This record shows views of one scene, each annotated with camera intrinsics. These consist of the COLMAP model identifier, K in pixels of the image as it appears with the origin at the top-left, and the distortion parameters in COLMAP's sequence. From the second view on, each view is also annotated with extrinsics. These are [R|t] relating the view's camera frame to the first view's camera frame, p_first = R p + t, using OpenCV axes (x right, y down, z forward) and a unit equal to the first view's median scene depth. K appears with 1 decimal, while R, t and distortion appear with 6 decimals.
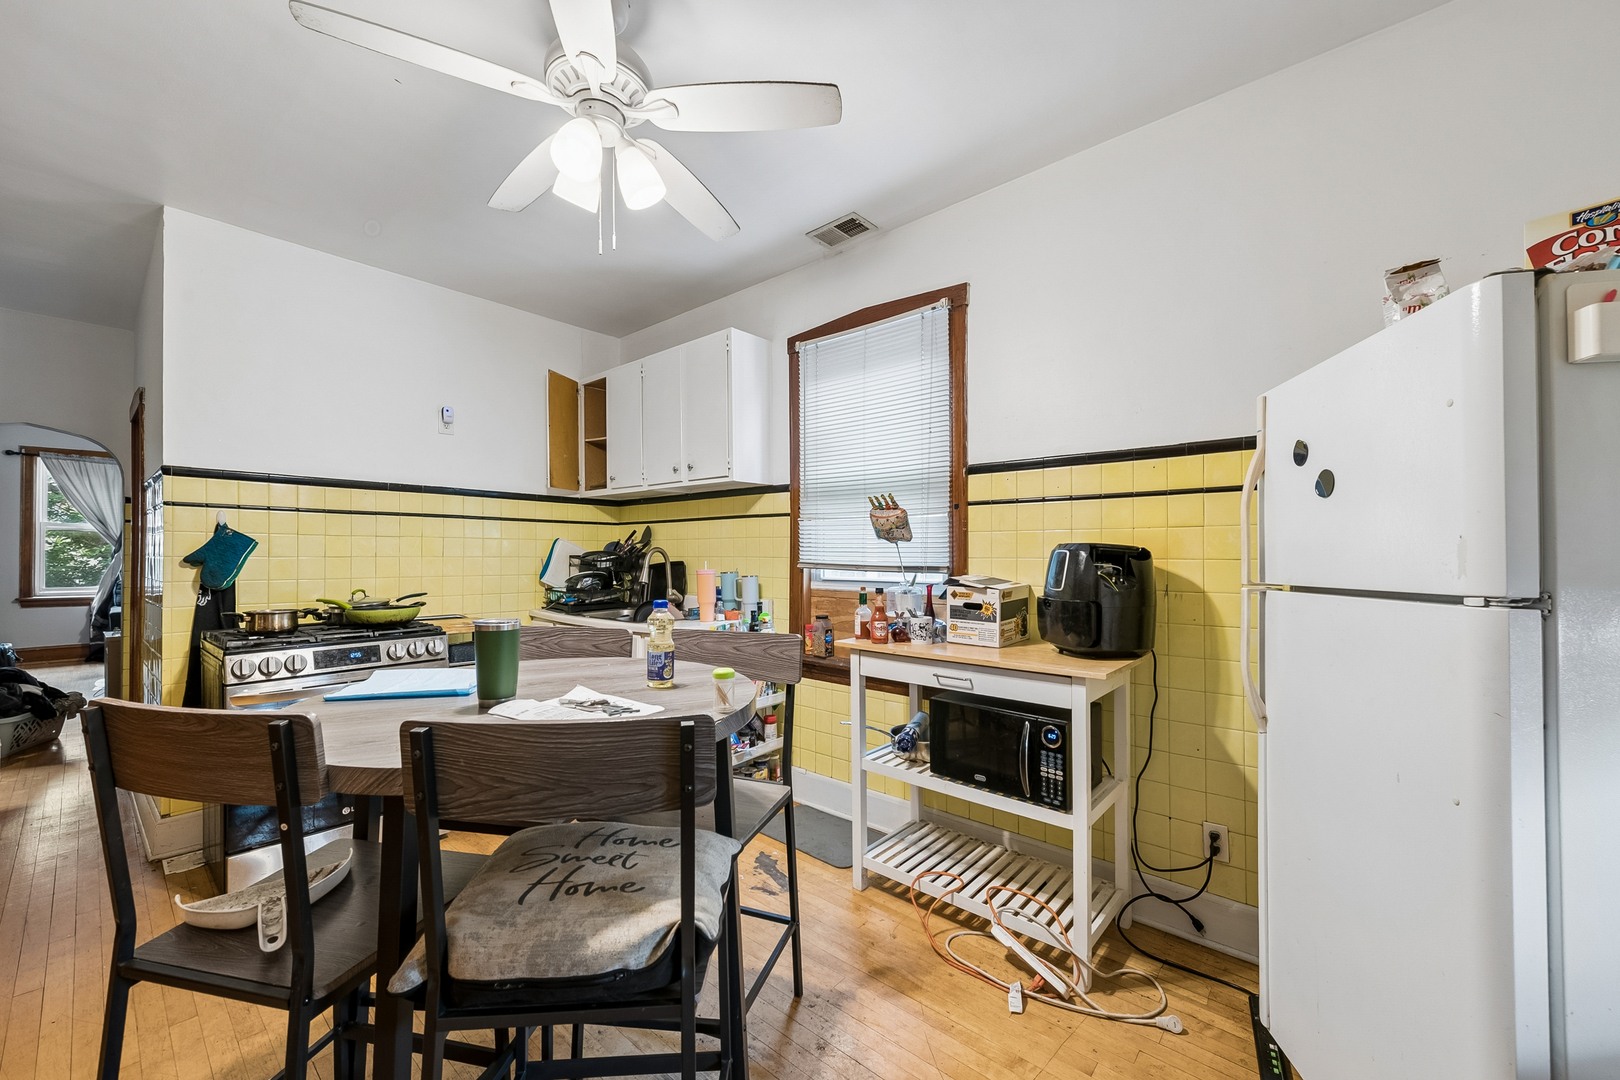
lens RADIAL K [[634.7, 0, 811.5], [0, 634.7, 551.9], [0, 0, 1]] dist [0.000099, -0.000176]
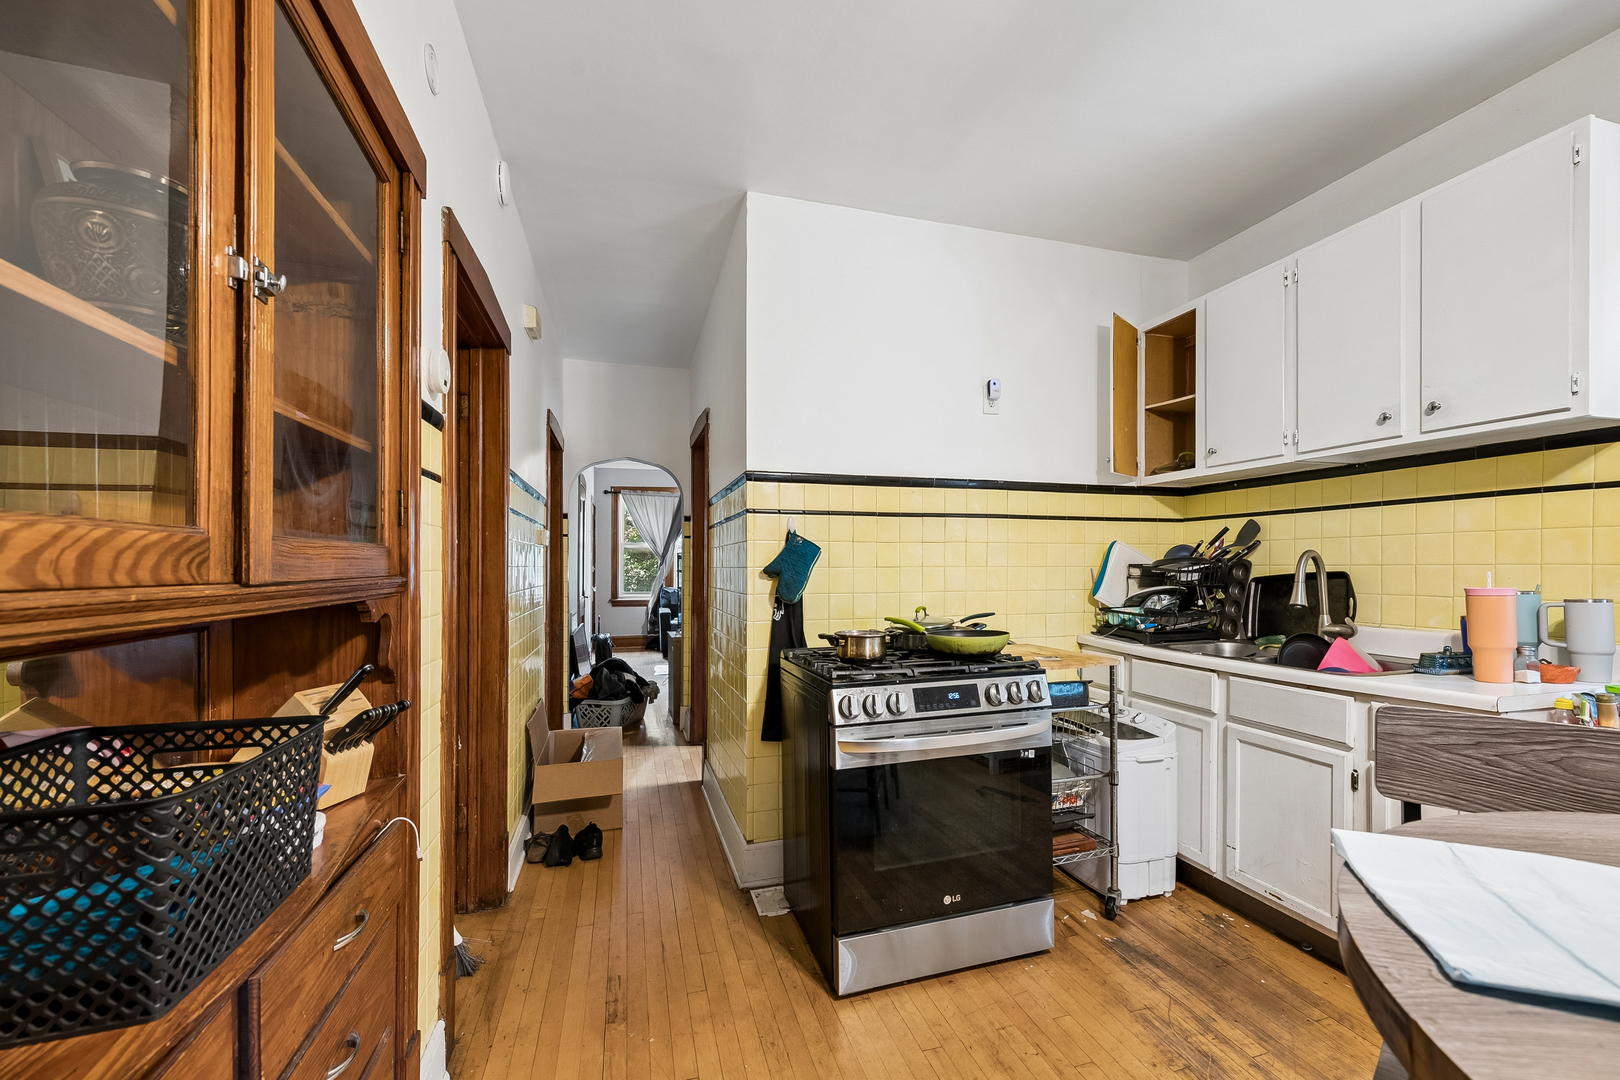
lens RADIAL K [[640.3, 0, 810.3], [0, 640.3, 563.5], [0, 0, 1]] dist [-0.000118, -0.000011]
pose [[0.837660, -0.007723, -0.546138, -0.332551], [0.008753, 0.999961, -0.000714, 0.002406], [0.546122, -0.004183, 0.837695, 0.200085]]
